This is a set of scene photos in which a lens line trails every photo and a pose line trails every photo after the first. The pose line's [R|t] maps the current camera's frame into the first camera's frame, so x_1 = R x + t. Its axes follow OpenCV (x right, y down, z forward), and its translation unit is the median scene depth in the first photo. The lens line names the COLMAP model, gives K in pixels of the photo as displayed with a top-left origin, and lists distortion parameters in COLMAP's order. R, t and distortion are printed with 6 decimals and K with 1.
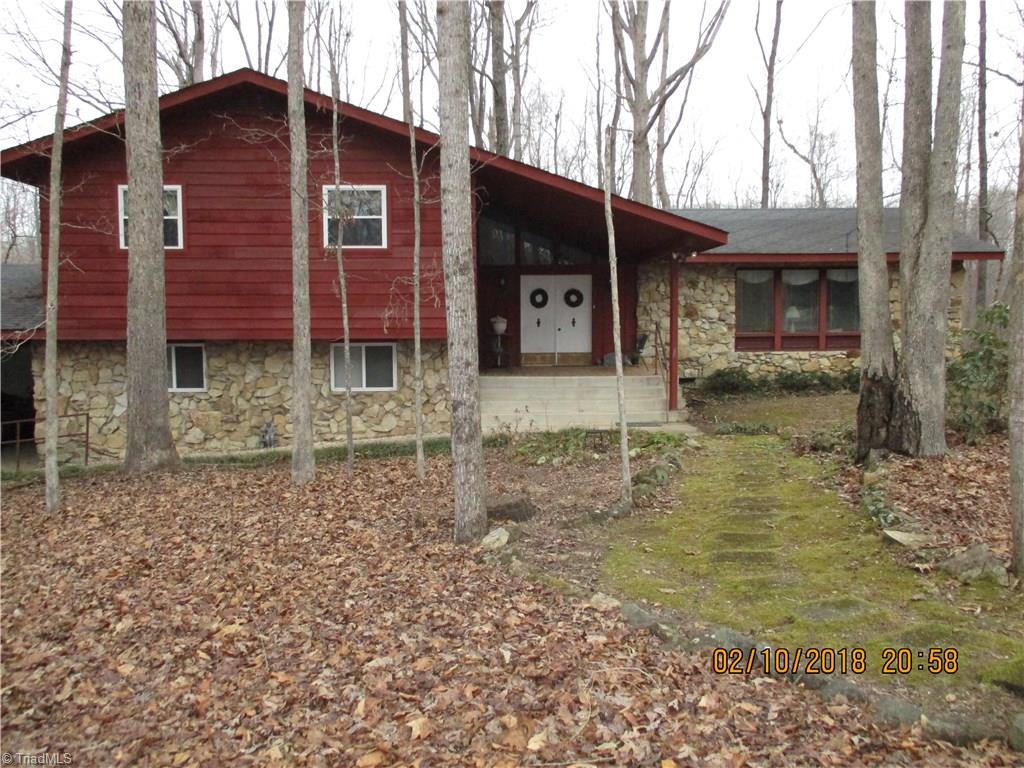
lens RADIAL K [[851.3, 0, 512.0], [0, 851.3, 384.0], [0, 0, 1]] dist [-0.025066, -0.006537]
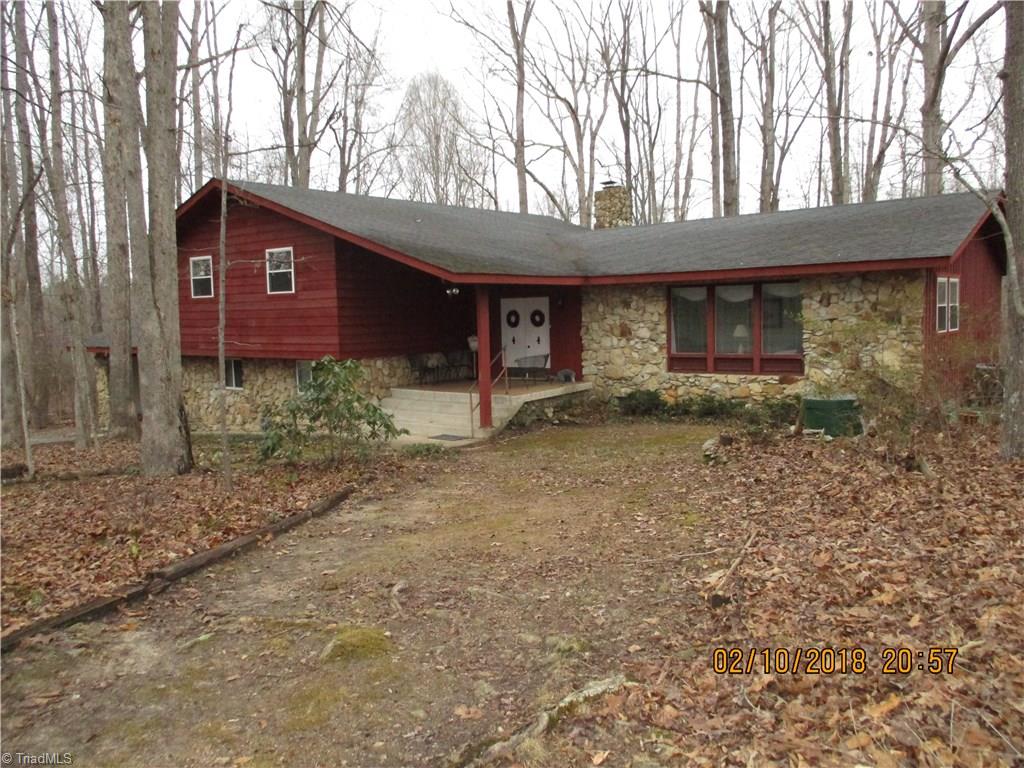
lens RADIAL K [[851.3, 0, 512.0], [0, 851.3, 384.0], [0, 0, 1]] dist [-0.025066, -0.006537]
pose [[0.752240, 0.043877, -0.657427, 0.772960], [-0.028585, 0.999014, 0.033968, -0.053173], [0.658269, -0.006759, 0.752753, 0.154512]]
